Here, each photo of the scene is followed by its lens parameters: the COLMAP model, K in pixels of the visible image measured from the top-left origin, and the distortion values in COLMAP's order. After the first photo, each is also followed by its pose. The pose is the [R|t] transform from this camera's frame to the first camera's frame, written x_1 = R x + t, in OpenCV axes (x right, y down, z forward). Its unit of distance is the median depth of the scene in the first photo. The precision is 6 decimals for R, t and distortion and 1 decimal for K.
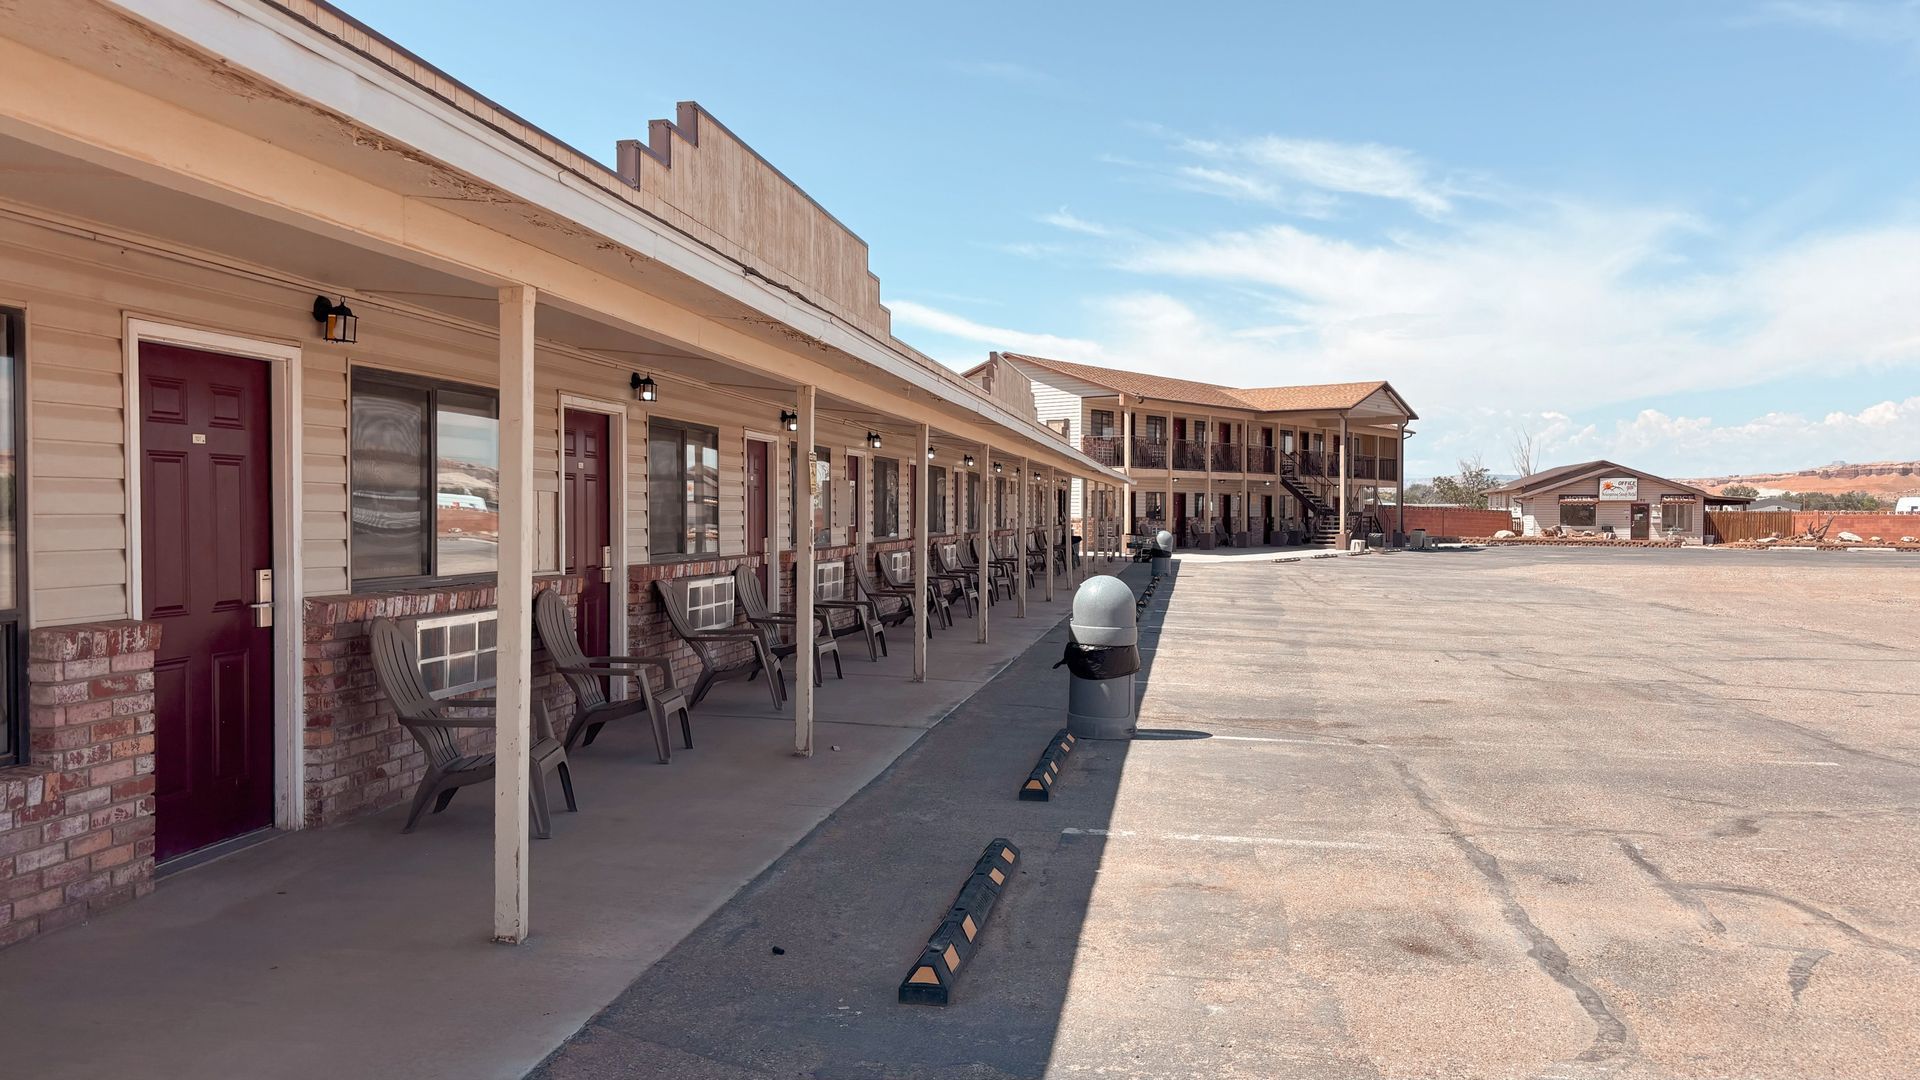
lens RADIAL K [[1450.2, 0, 960.0], [0, 1450.2, 540.0], [0, 0, 1]] dist [0.065689, -0.081470]
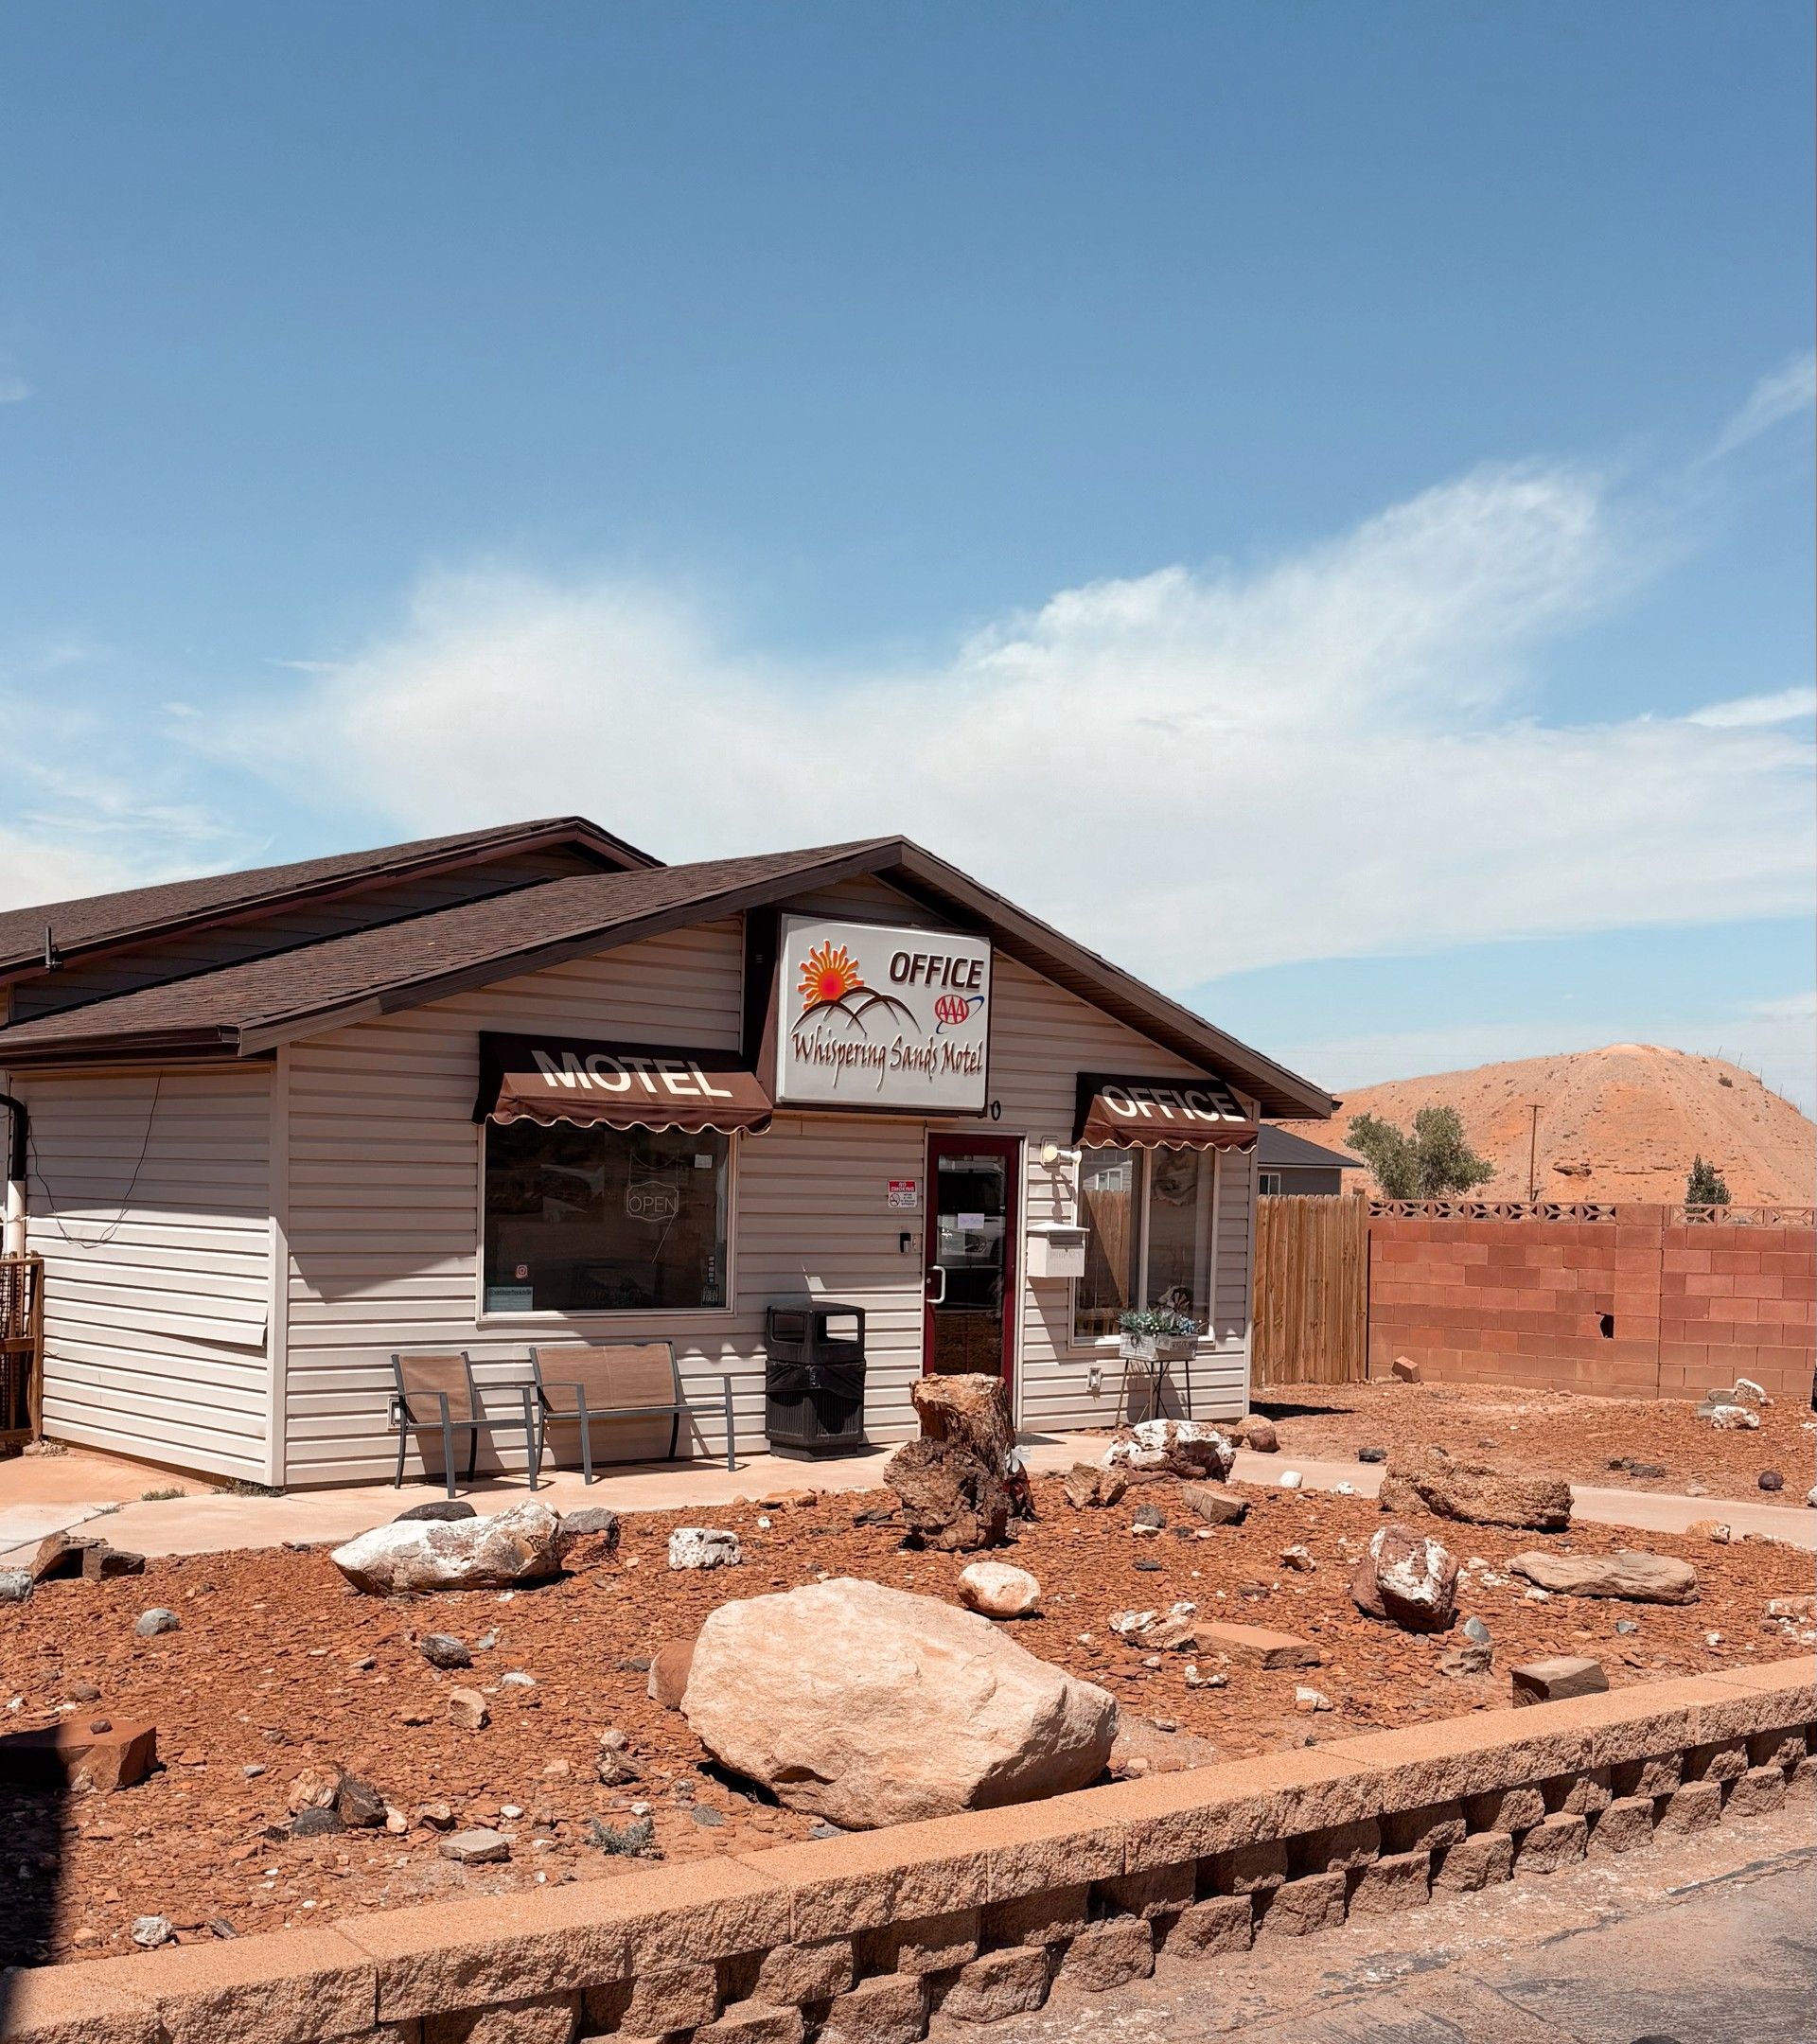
lens RADIAL K [[2584.1, 0, 908.5], [0, 2584.1, 1022.0], [0, 0, 1]] dist [-0.029957, -0.009380]
pose [[0.624904, 0.057161, 0.778606, 0.274827], [-0.004407, 0.997558, -0.069698, -0.018384], [-0.780689, 0.040123, 0.623630, 0.853329]]
